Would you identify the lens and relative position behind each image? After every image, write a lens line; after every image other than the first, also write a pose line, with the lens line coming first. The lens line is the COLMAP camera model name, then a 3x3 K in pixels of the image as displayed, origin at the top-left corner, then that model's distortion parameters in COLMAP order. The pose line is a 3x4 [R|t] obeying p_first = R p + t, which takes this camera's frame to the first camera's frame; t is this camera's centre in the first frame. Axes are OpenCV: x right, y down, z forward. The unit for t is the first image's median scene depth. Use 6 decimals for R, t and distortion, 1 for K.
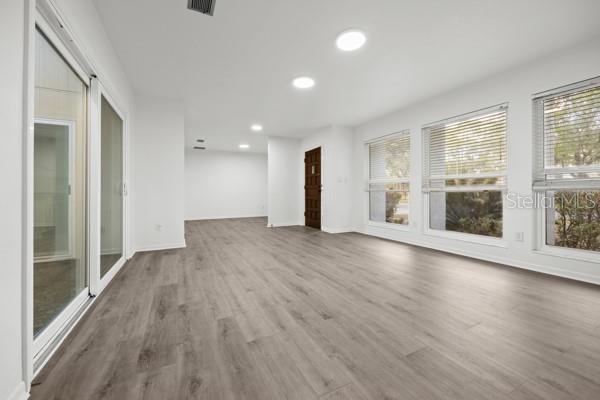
lens RADIAL K [[239.1, 0, 300.8], [0, 239.1, 190.1], [0, 0, 1]] dist [-0.000159, -0.000011]
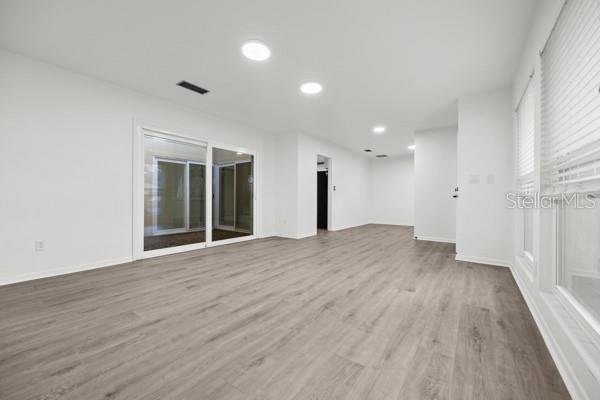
lens RADIAL K [[241.9, 0, 297.0], [0, 241.9, 198.9], [0, 0, 1]] dist [-0.000125, -0.000062]
pose [[0.450119, 0.007642, -0.892936, 1.175048], [-0.002190, 0.999970, 0.007454, 0.011319], [0.892966, -0.001399, 0.450122, 0.676138]]
